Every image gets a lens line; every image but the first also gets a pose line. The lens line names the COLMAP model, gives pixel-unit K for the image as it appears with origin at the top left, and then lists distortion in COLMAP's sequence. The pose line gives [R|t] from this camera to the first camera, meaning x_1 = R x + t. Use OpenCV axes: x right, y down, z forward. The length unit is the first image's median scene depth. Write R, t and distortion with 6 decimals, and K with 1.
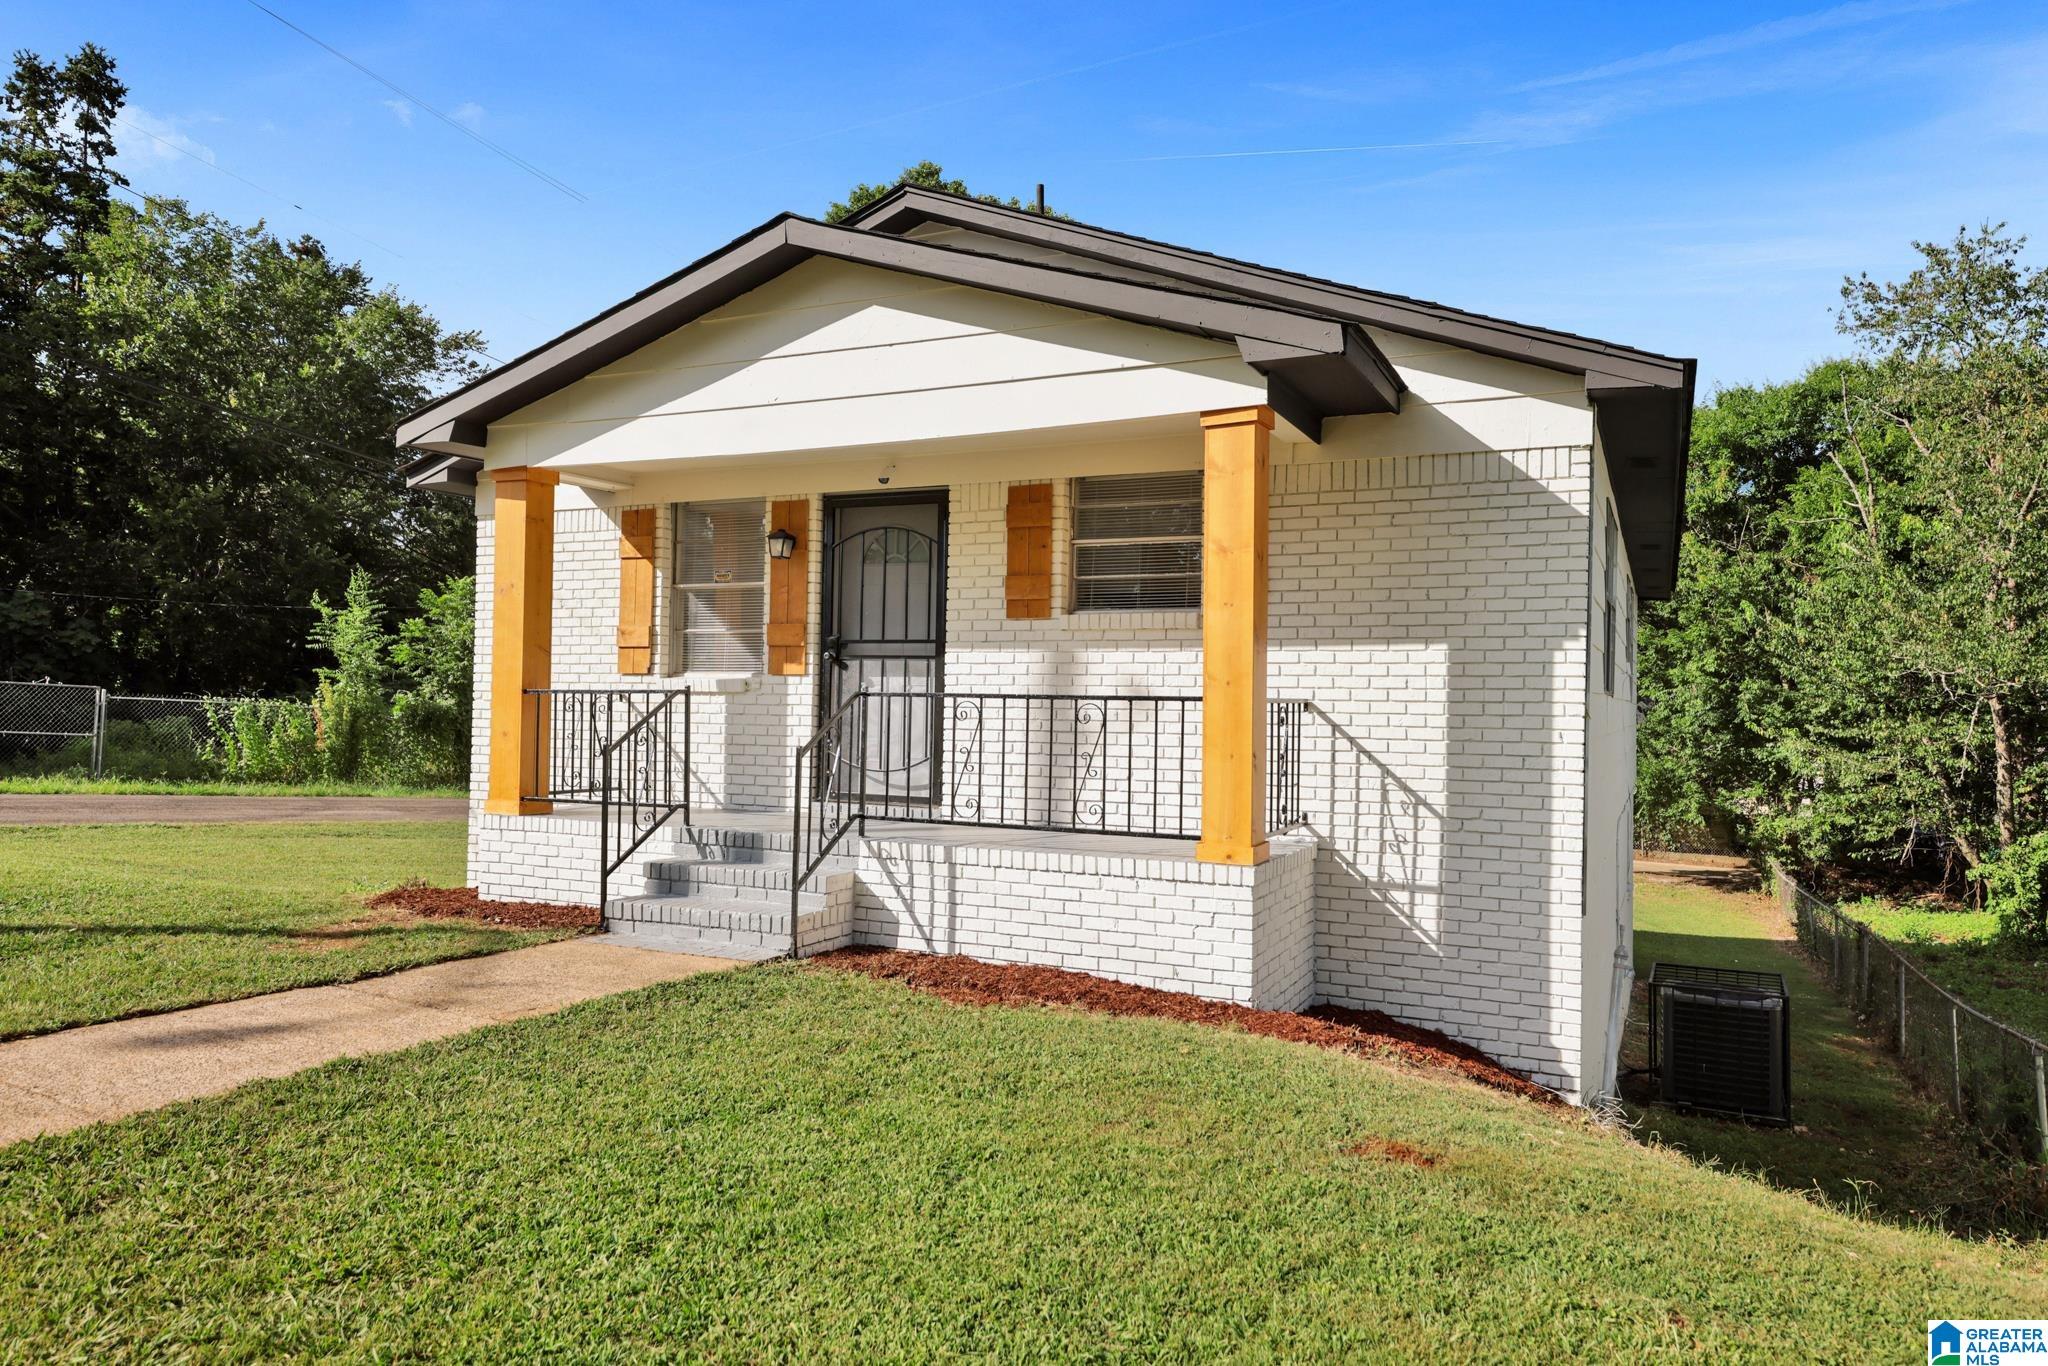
lens RADIAL K [[1354.4, 0, 1026.2], [0, 1354.4, 681.9], [0, 0, 1]] dist [0.006910, -0.001196]
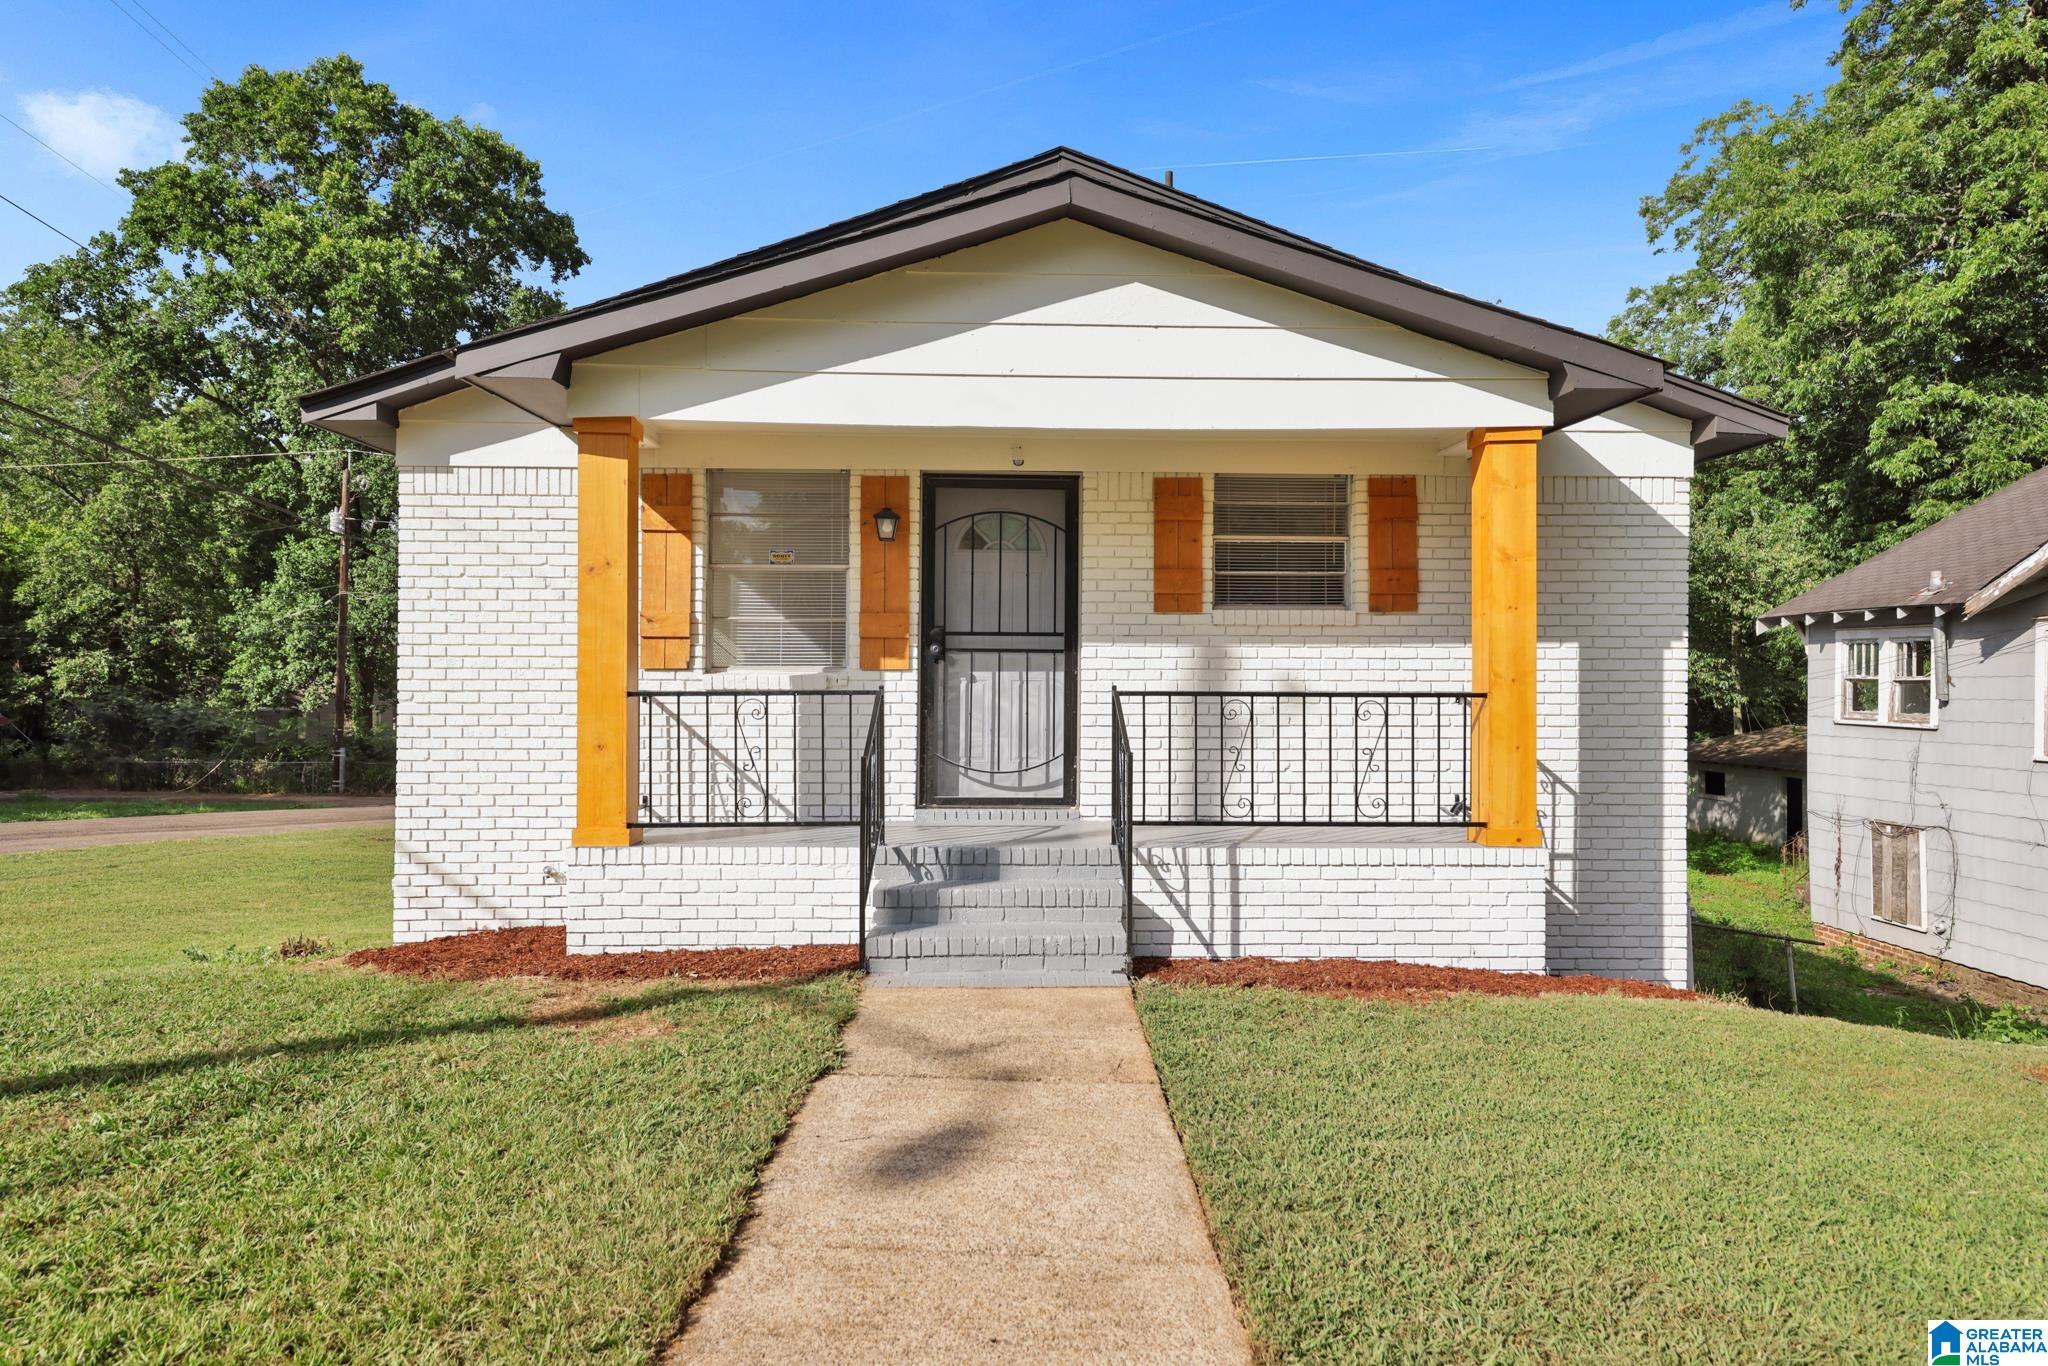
lens RADIAL K [[1354.4, 0, 1025.2], [0, 1354.4, 684.7], [0, 0, 1]] dist [0.006910, -0.001196]
pose [[0.884337, -0.012443, 0.466682, -0.578151], [0.002963, 0.999774, 0.021042, -0.016000], [-0.466839, -0.017225, 0.884175, 0.182044]]
